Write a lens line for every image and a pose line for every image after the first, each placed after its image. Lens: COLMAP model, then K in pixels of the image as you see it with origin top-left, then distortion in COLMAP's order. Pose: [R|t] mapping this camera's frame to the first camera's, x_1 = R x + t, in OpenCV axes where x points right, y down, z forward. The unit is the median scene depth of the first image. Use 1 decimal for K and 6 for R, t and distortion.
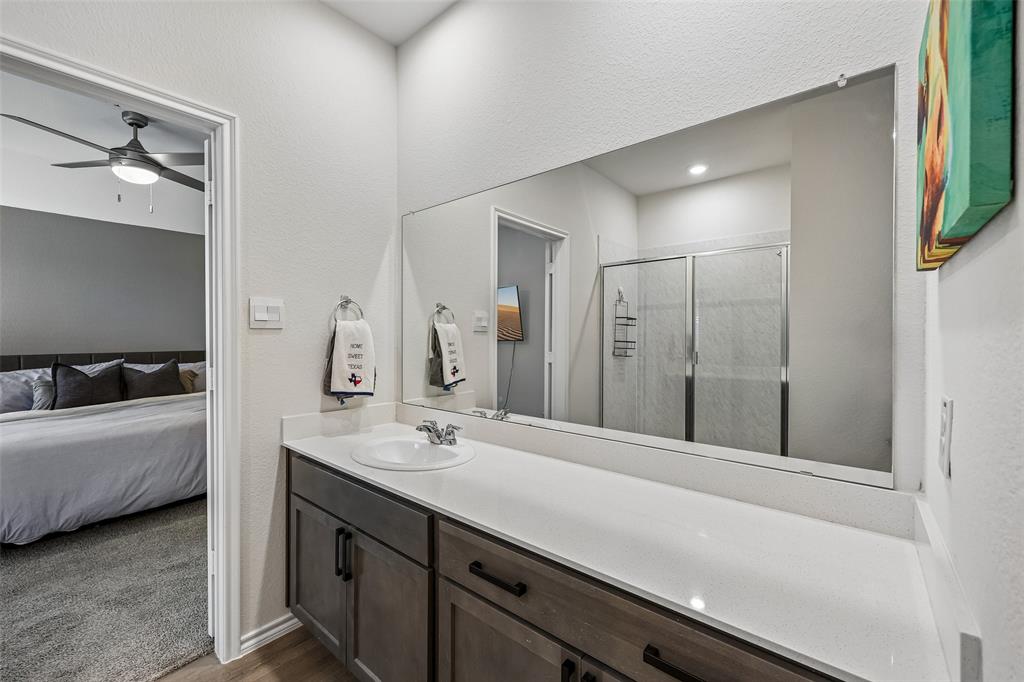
lens RADIAL K [[414.4, 0, 513.1], [0, 414.4, 339.2], [0, 0, 1]] dist [0.001548, -0.000141]
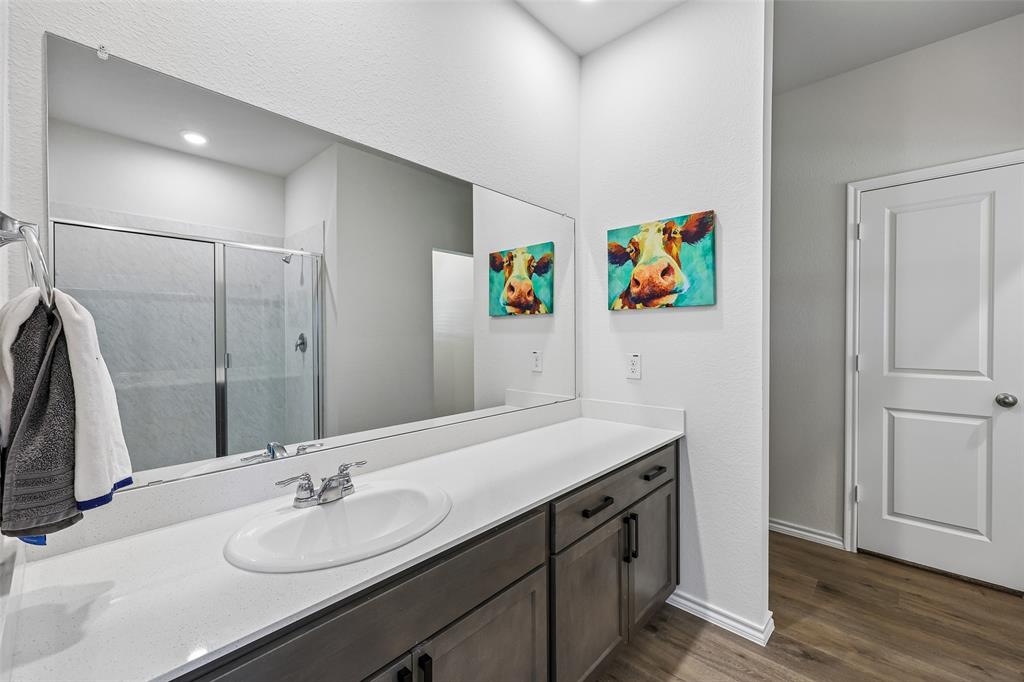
lens RADIAL K [[414.4, 0, 516.4], [0, 414.4, 339.5], [0, 0, 1]] dist [0.001548, -0.000141]
pose [[0.045094, -0.012031, 0.998910, -0.681340], [0.010502, 0.999878, 0.011569, -0.005191], [-0.998928, 0.009969, 0.045215, 0.567022]]
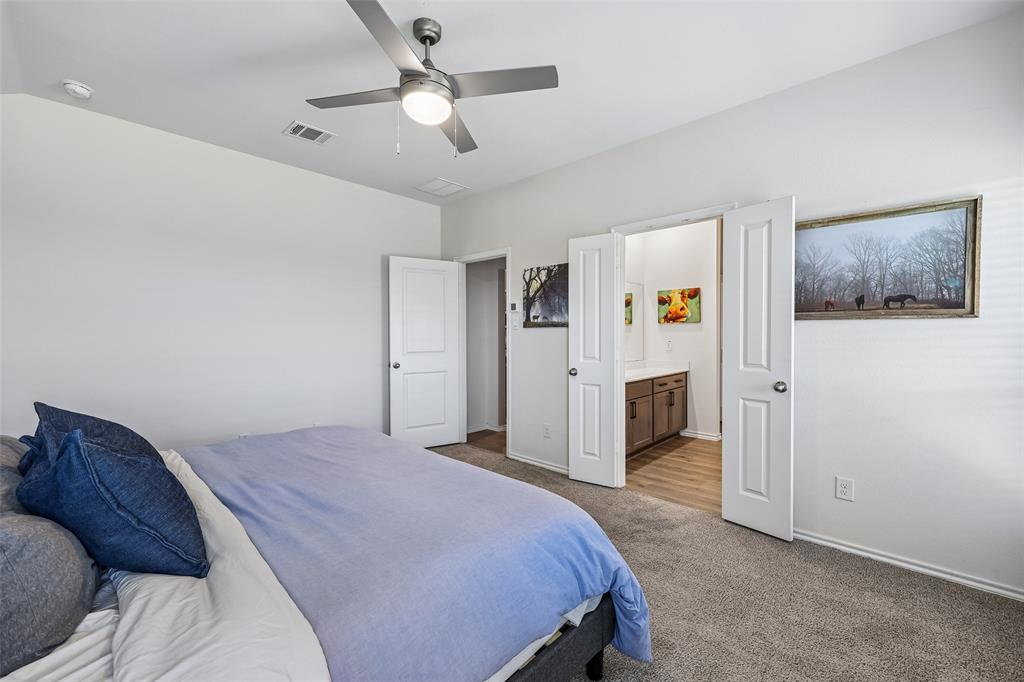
lens RADIAL K [[414.4, 0, 516.2], [0, 414.4, 339.7], [0, 0, 1]] dist [0.001548, -0.000141]
pose [[0.049918, -0.013655, 0.998660, -2.256215], [0.011370, 0.999850, 0.013103, -0.005238], [-0.998689, 0.010700, 0.050066, 1.138683]]
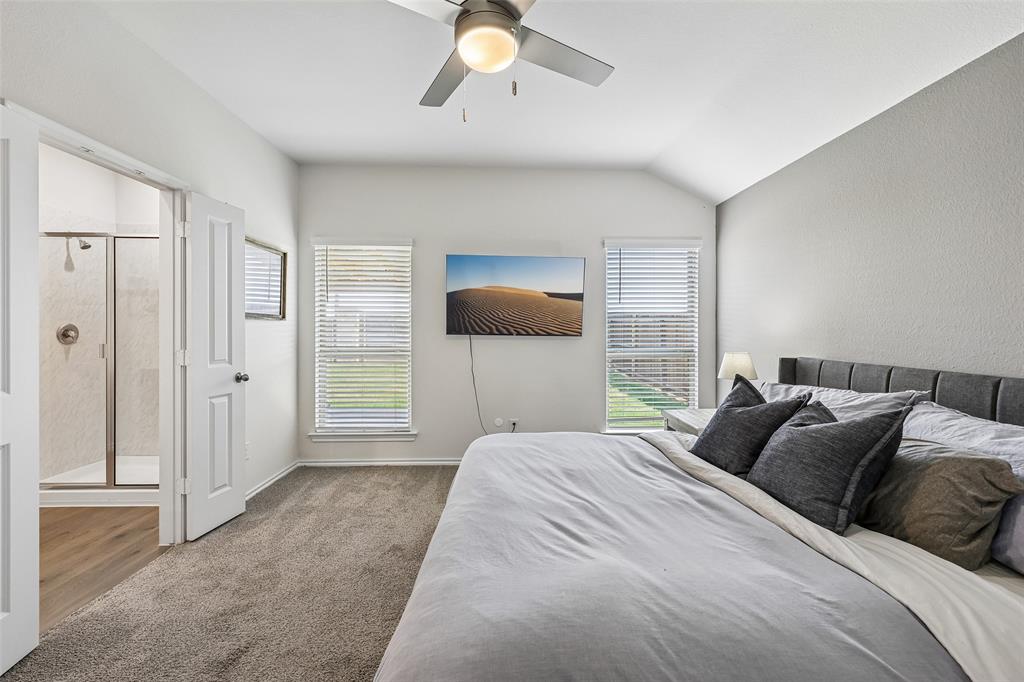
lens RADIAL K [[414.4, 0, 509.9], [0, 414.4, 332.0], [0, 0, 1]] dist [0.001548, -0.000141]
pose [[-0.743481, -0.002123, -0.668753, -0.755892], [-0.009219, 0.999932, 0.007075, -0.007812], [0.668693, 0.011425, -0.743451, 2.020660]]
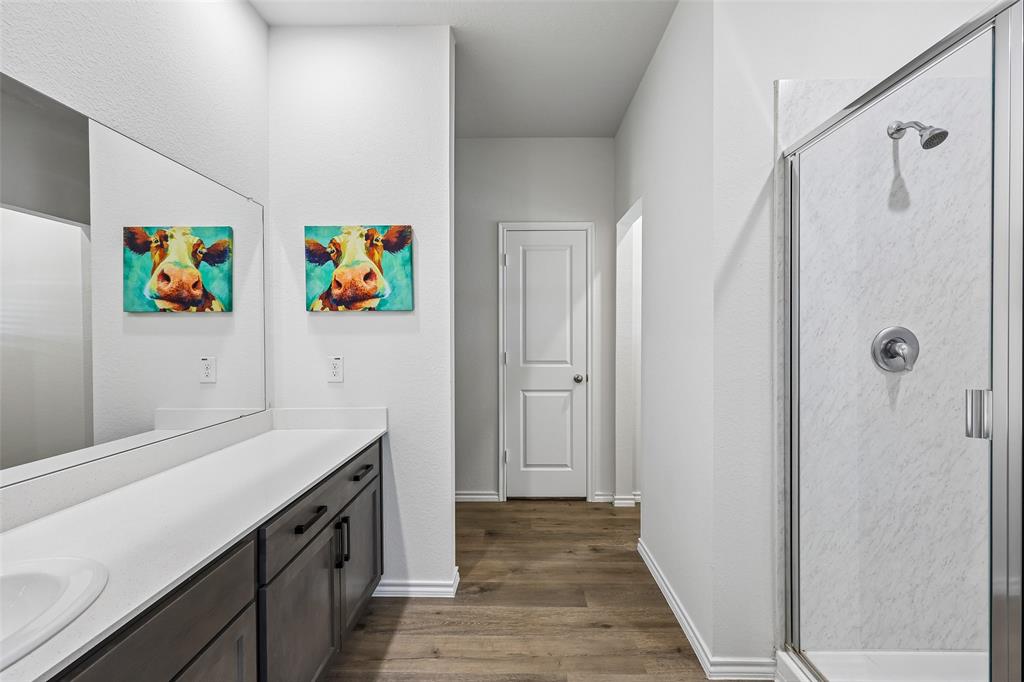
lens RADIAL K [[414.4, 0, 513.8], [0, 414.4, 339.9], [0, 0, 1]] dist [0.001548, -0.000141]
pose [[-0.635339, -0.004393, 0.772221, -0.693576], [0.008928, 0.999875, 0.013034, -0.004891], [-0.772182, 0.015175, -0.635220, 0.626496]]
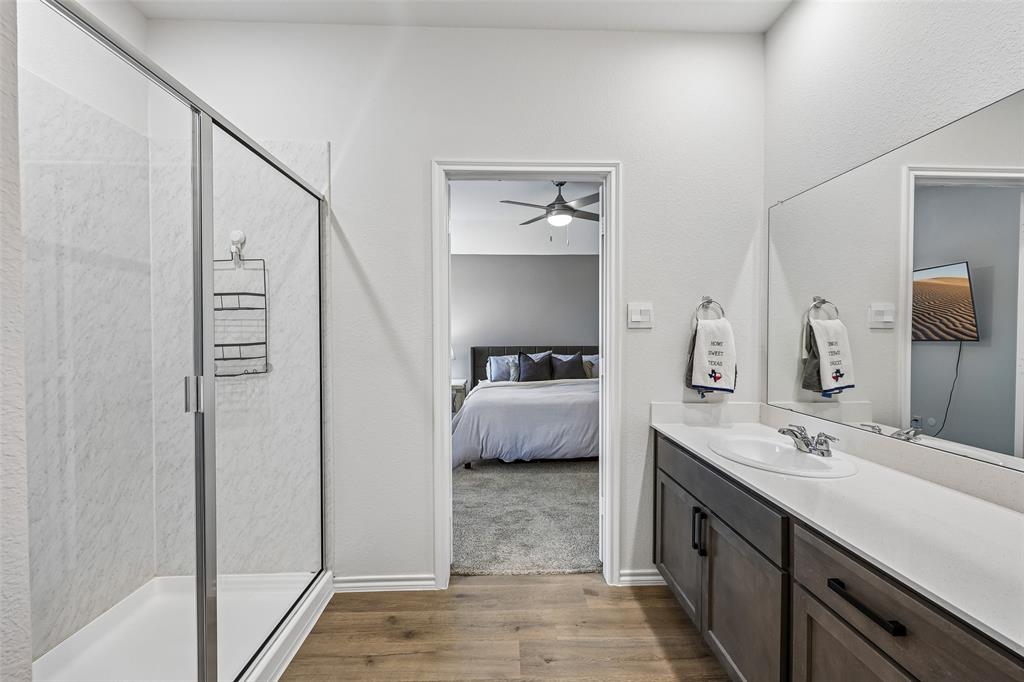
lens RADIAL K [[414.4, 0, 517.1], [0, 414.4, 342.4], [0, 0, 1]] dist [0.001548, -0.000141]
pose [[0.671943, 0.013312, -0.740483, 0.052996], [-0.004398, 0.999893, 0.013984, 0.000768], [0.740590, -0.006140, 0.671930, -0.069833]]
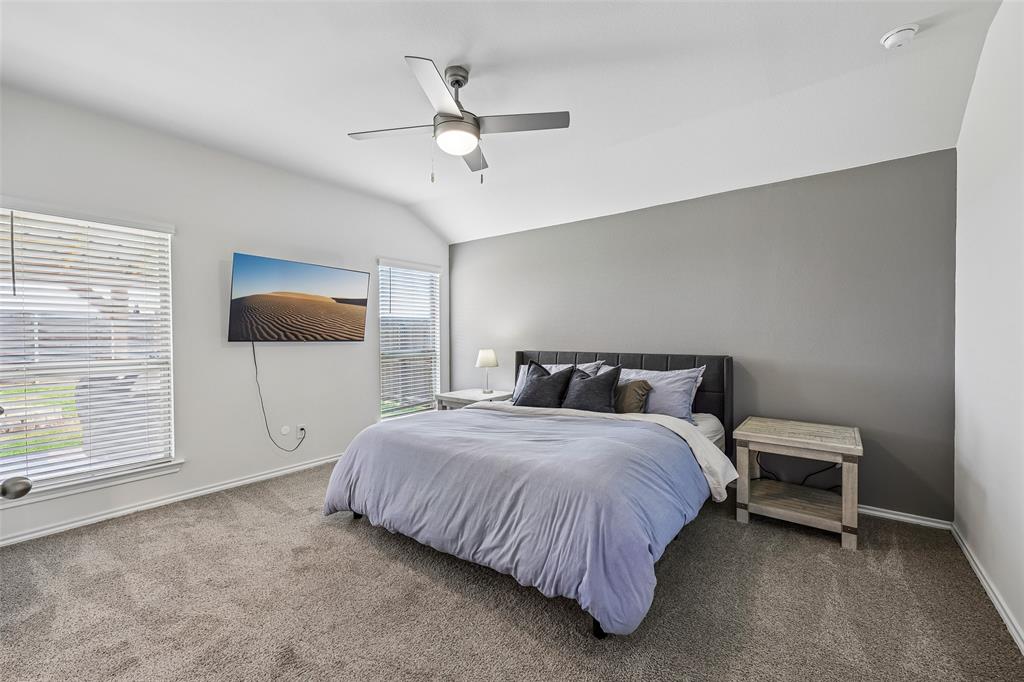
lens RADIAL K [[414.4, 0, 507.2], [0, 414.4, 340.0], [0, 0, 1]] dist [0.001548, -0.000141]
pose [[0.035814, 0.010734, -0.999301, -0.091402], [-0.003430, 0.999938, 0.010618, -0.008953], [0.999353, 0.003047, 0.035848, 1.502696]]
